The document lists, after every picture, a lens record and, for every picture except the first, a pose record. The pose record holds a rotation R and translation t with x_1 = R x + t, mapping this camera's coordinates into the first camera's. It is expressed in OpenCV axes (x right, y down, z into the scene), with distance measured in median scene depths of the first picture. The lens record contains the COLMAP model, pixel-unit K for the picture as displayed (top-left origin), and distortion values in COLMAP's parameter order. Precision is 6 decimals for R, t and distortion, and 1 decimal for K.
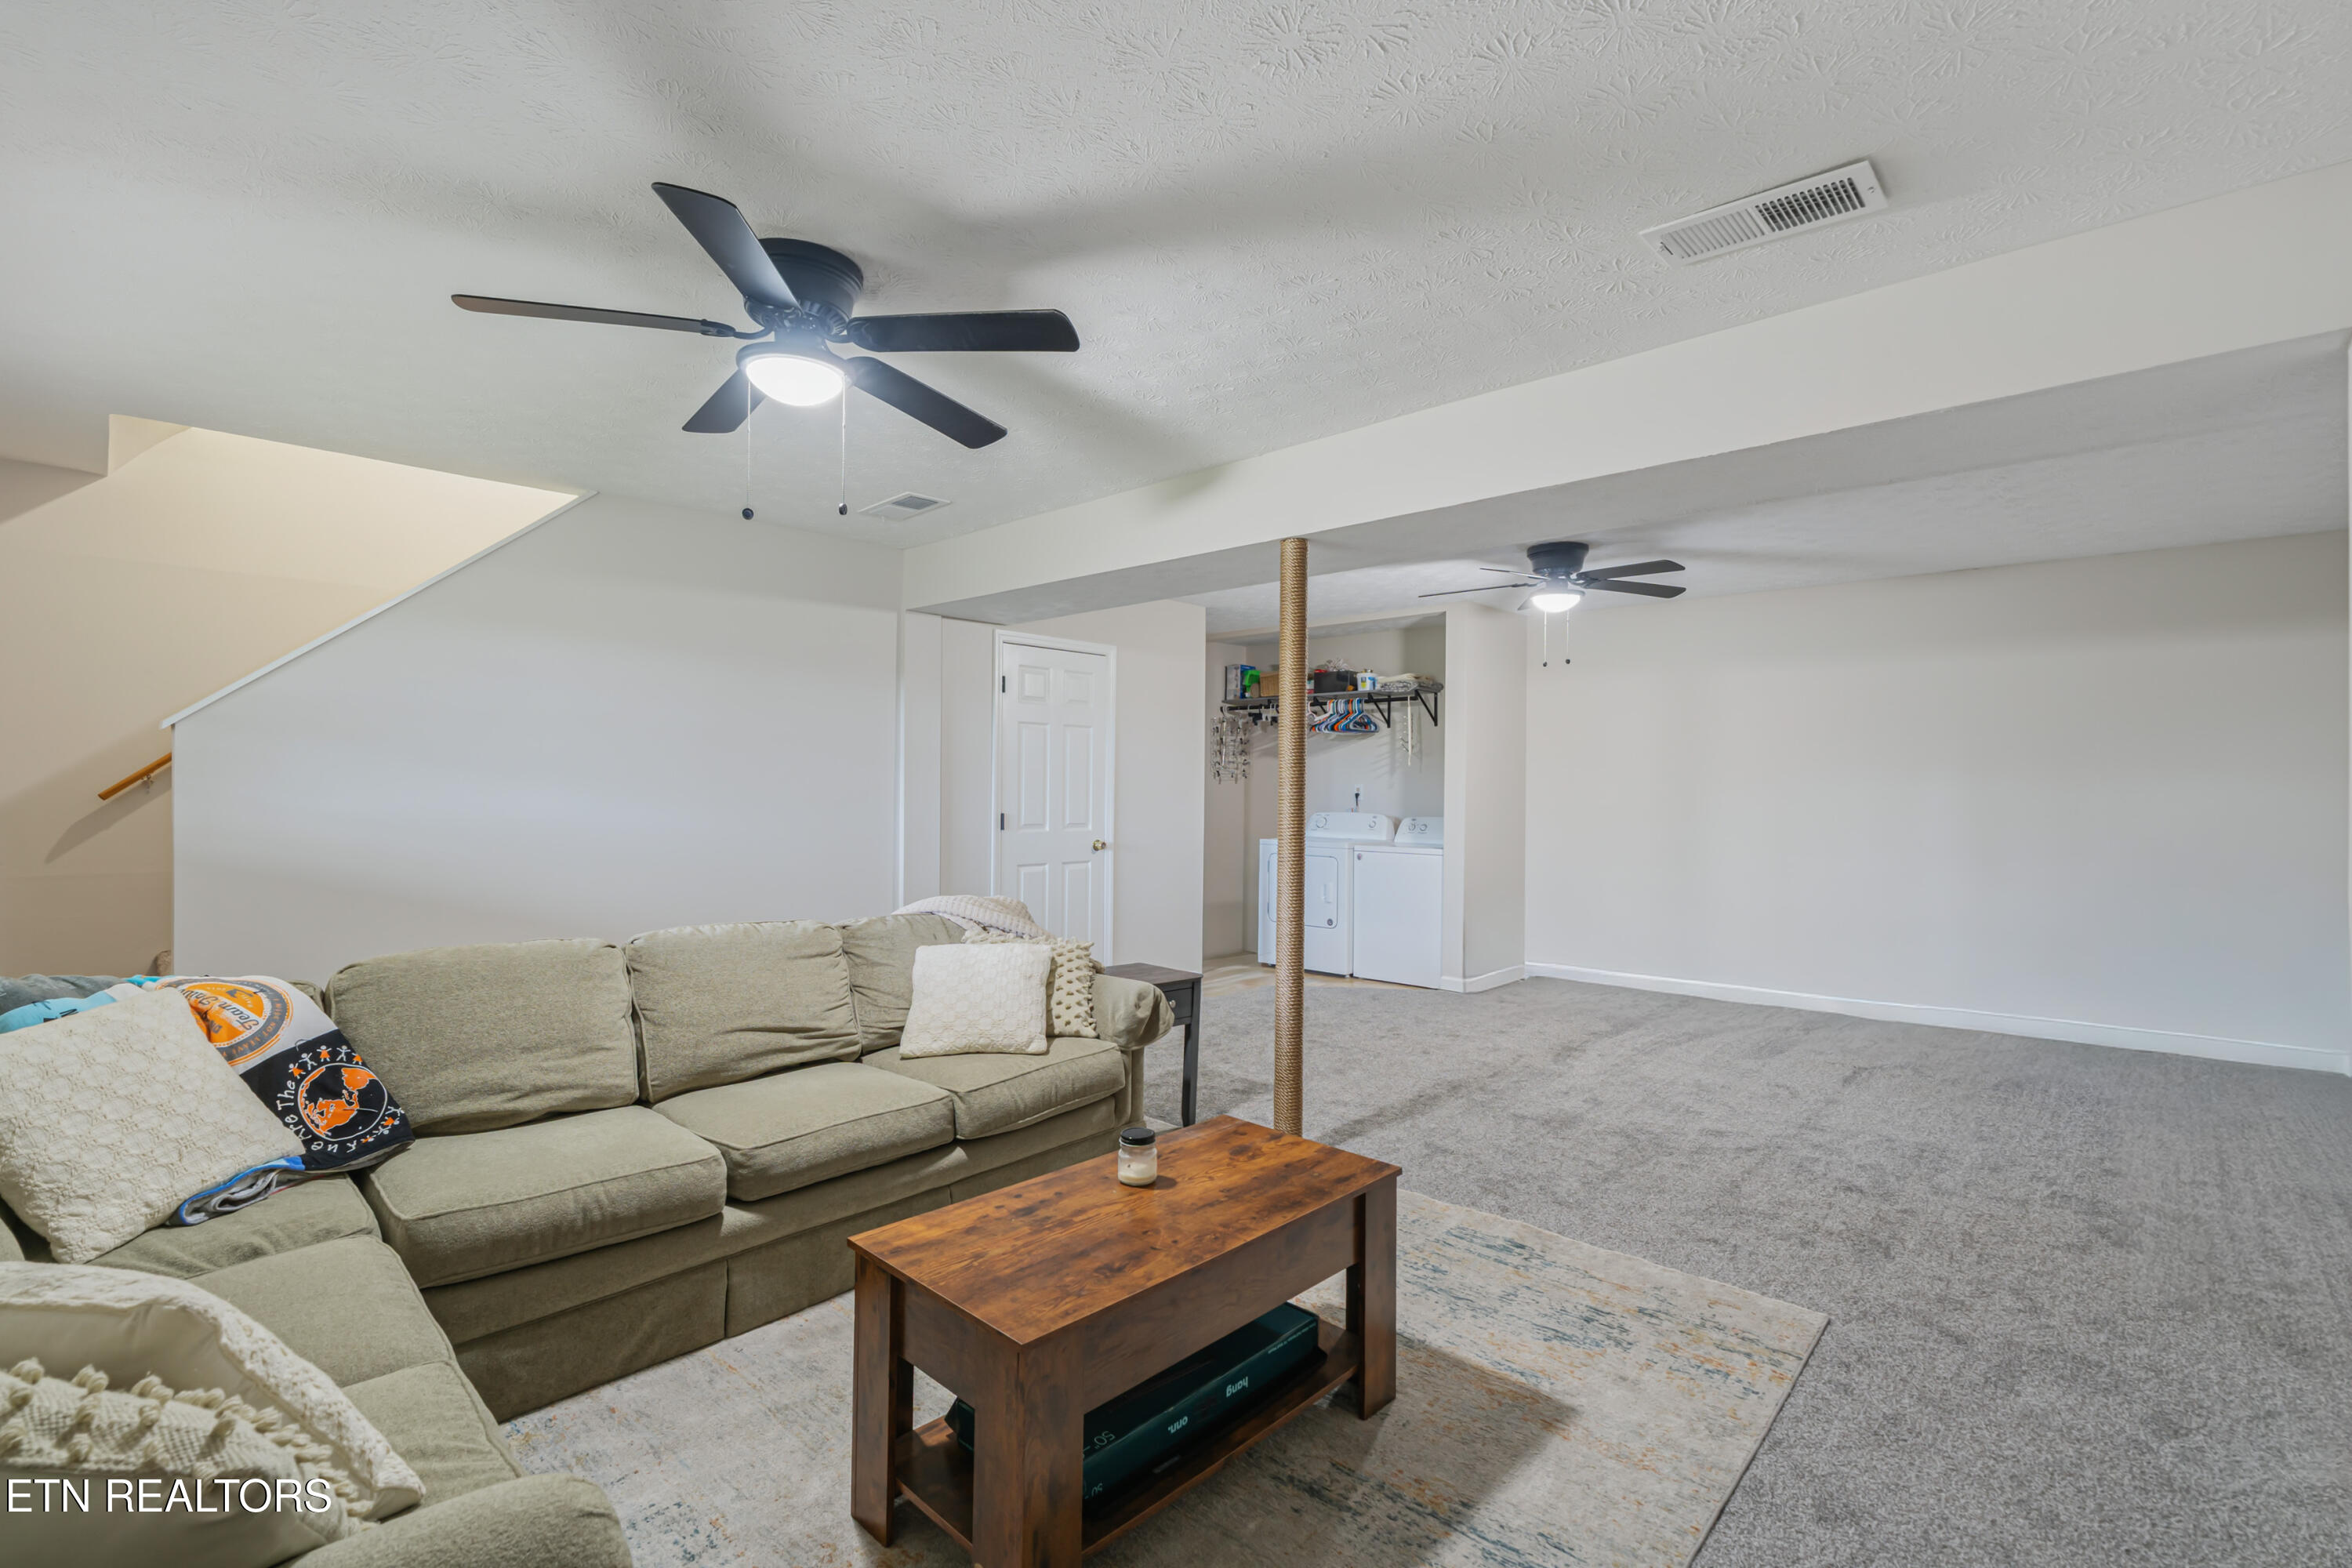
lens RADIAL K [[1059.5, 0, 1165.5], [0, 1059.5, 789.7], [0, 0, 1]] dist [0.002234, -0.000271]
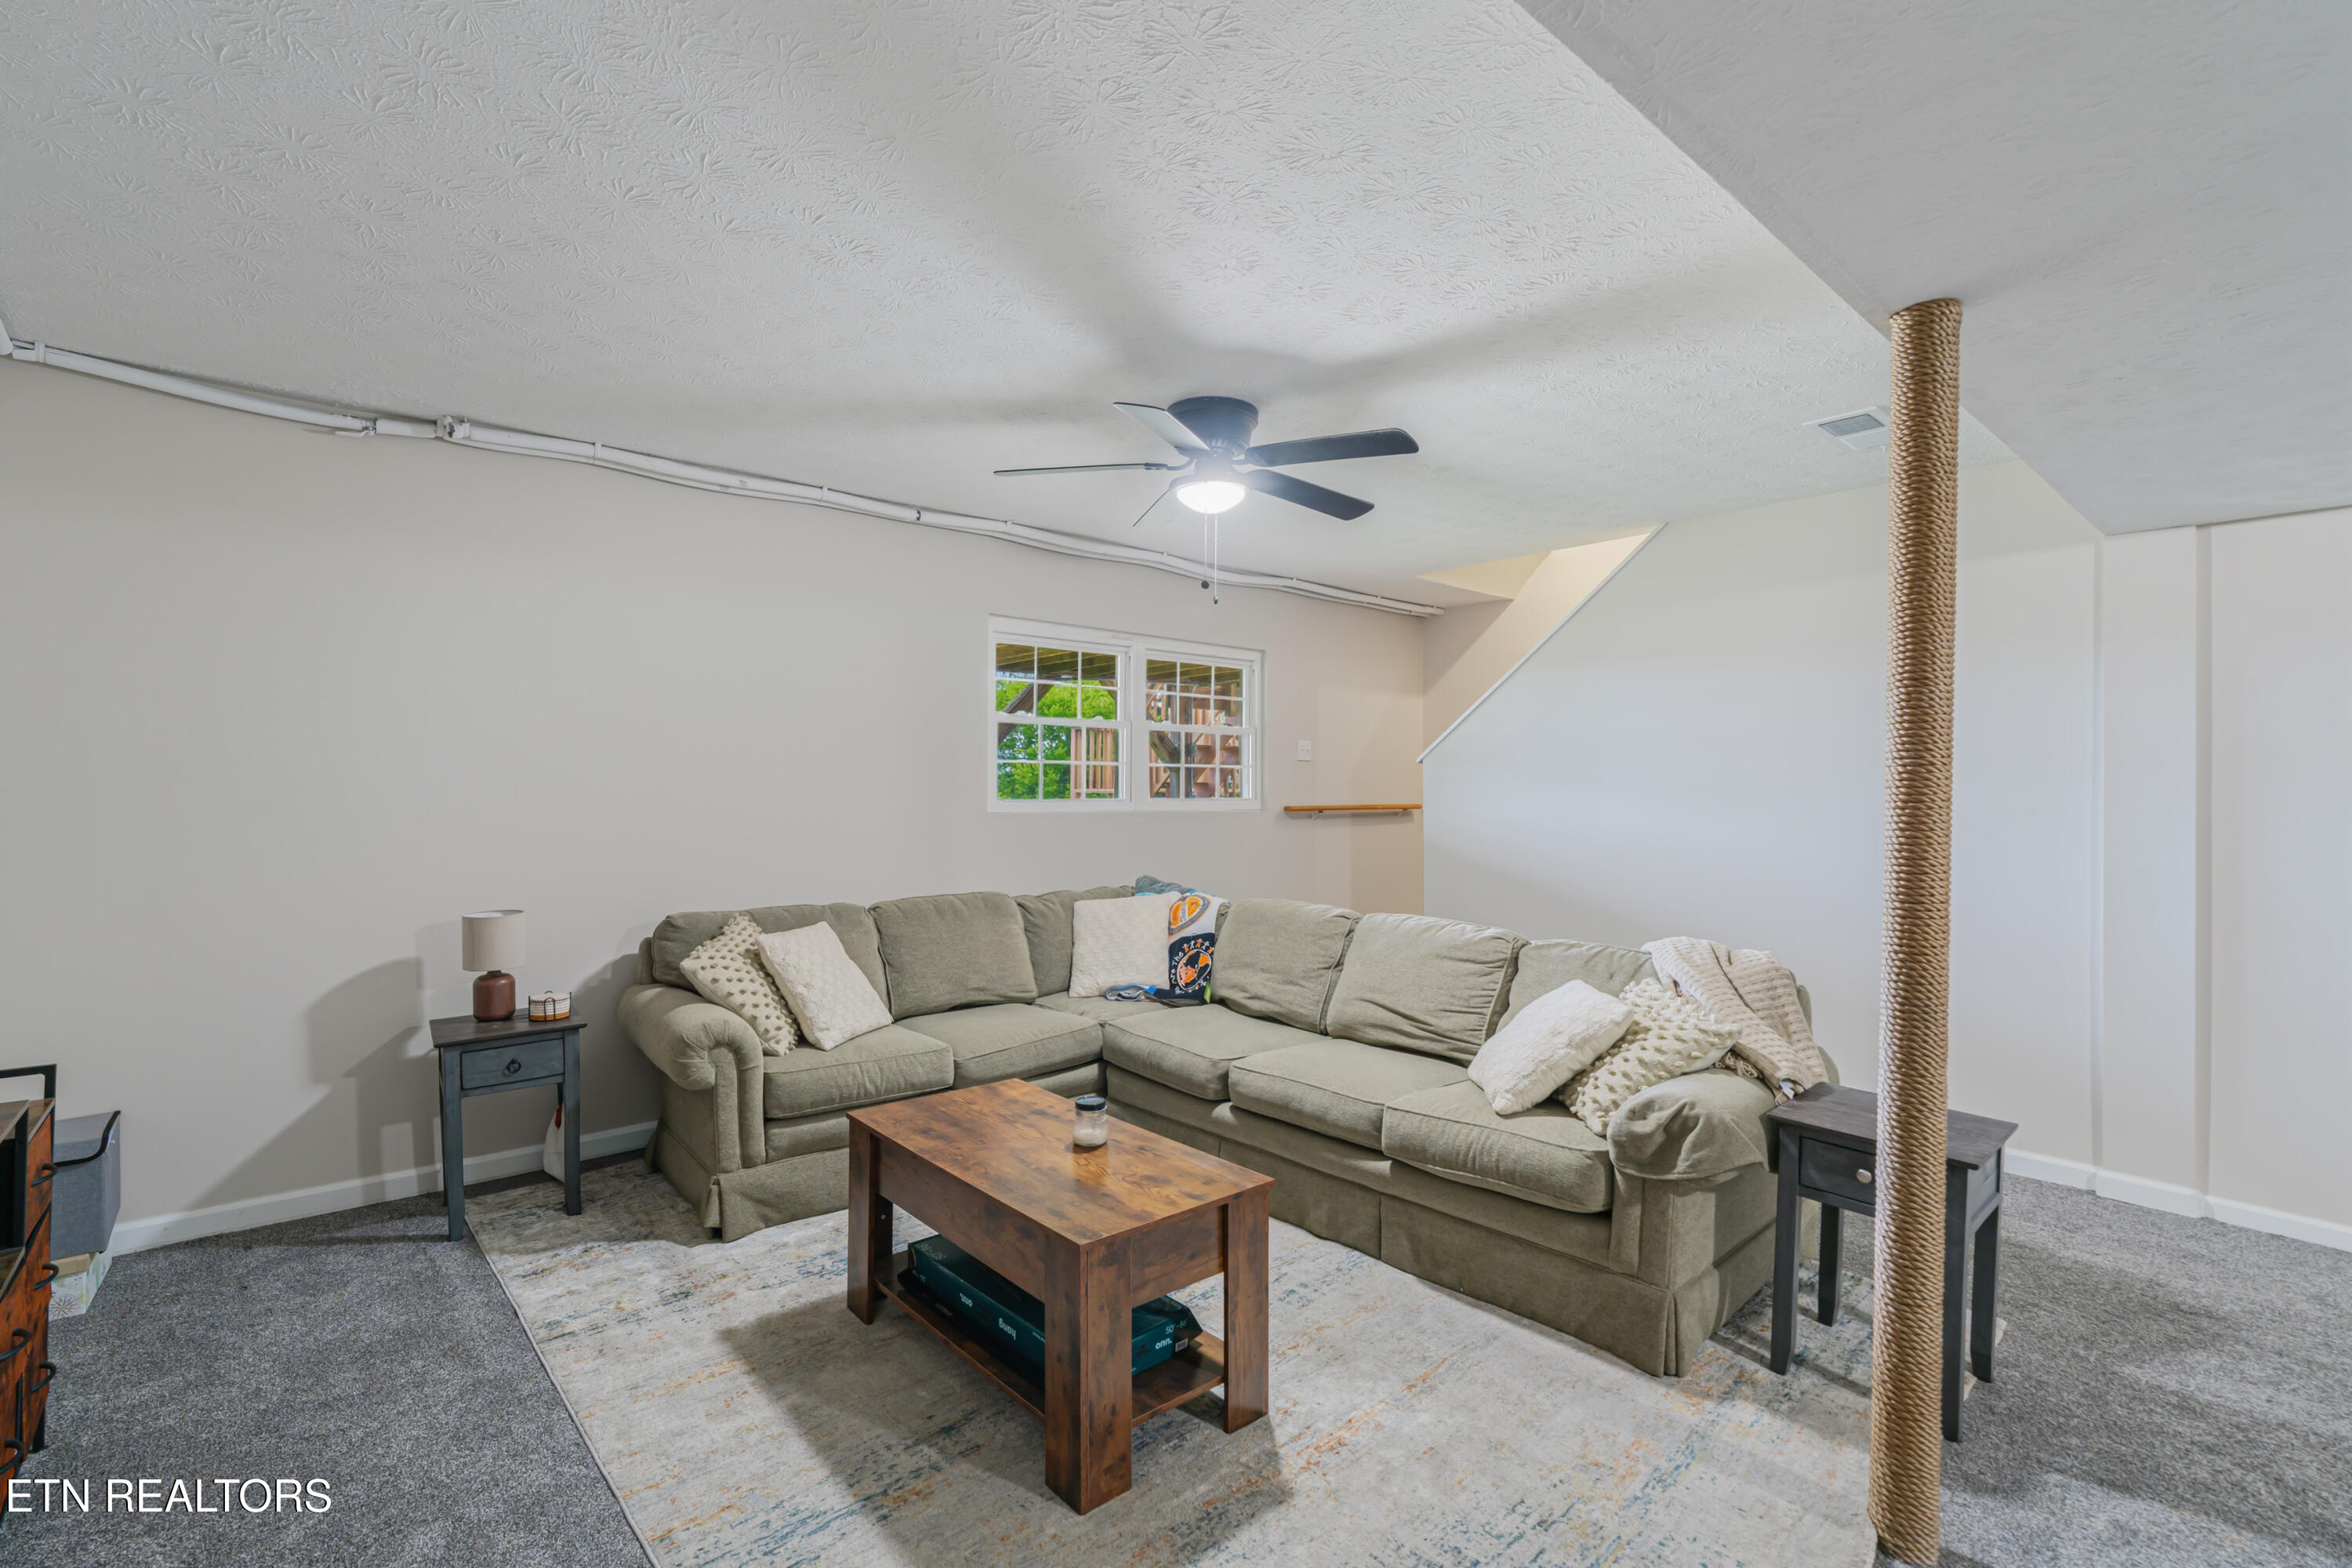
lens RADIAL K [[1059.5, 0, 1166.5], [0, 1059.5, 785.4], [0, 0, 1]] dist [0.002234, -0.000271]
pose [[-0.090492, -0.014862, -0.995786, 0.971331], [-0.011272, 0.999840, -0.013898, 0.002039], [0.995833, 0.009967, -0.090646, 1.042090]]
